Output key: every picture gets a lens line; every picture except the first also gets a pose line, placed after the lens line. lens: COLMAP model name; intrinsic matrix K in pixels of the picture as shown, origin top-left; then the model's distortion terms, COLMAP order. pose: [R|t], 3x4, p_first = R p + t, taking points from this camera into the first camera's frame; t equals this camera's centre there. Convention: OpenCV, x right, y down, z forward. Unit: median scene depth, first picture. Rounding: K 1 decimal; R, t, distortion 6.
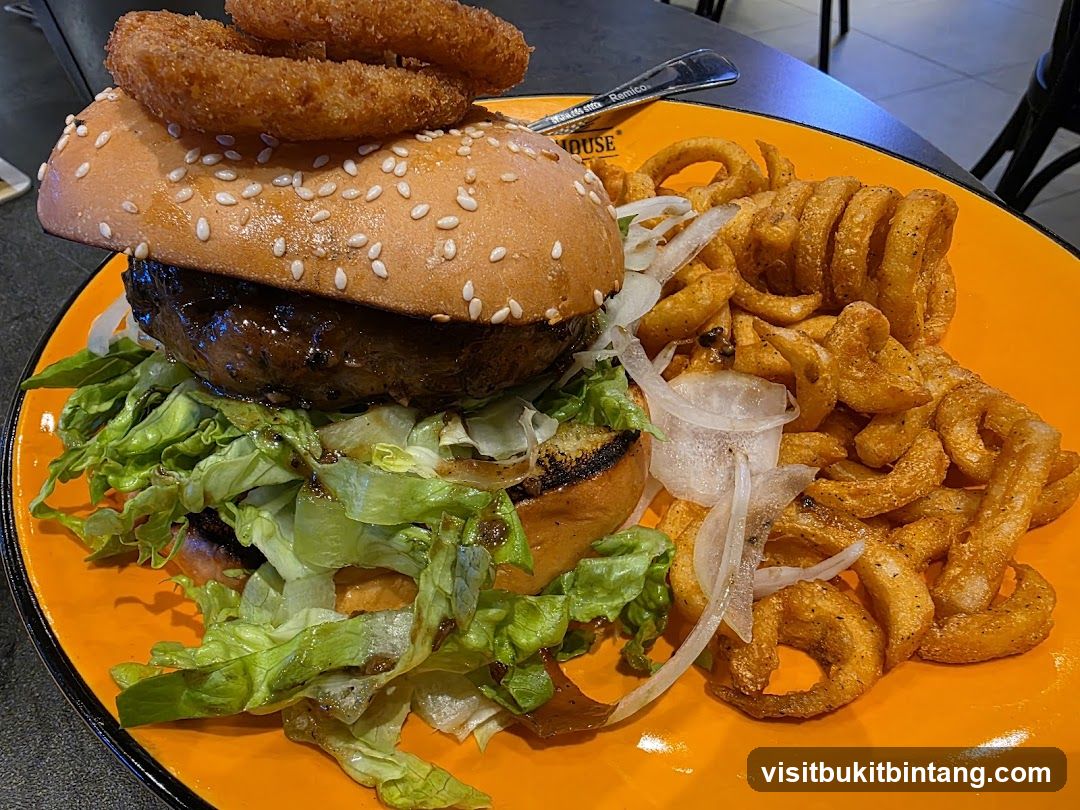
lens RADIAL K [[708.0, 0, 540.0], [0, 708.0, 405.0], [0, 0, 1]] dist [-0.000501, 0.000810]
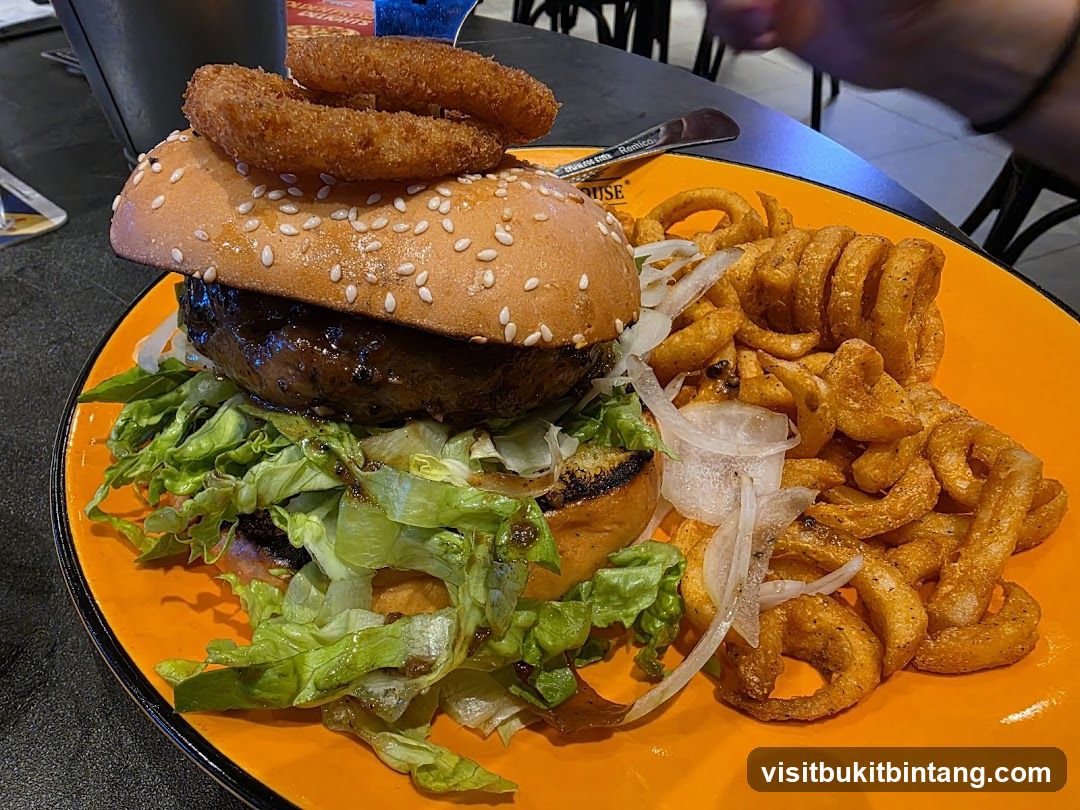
lens RADIAL K [[708.0, 0, 540.0], [0, 708.0, 405.0], [0, 0, 1]] dist [-0.000501, 0.000810]
pose [[0.999780, 0.019711, 0.007109, -0.042704], [-0.019224, 0.997822, -0.063095, 0.039248], [-0.008337, 0.062944, 0.997982, -0.082141]]
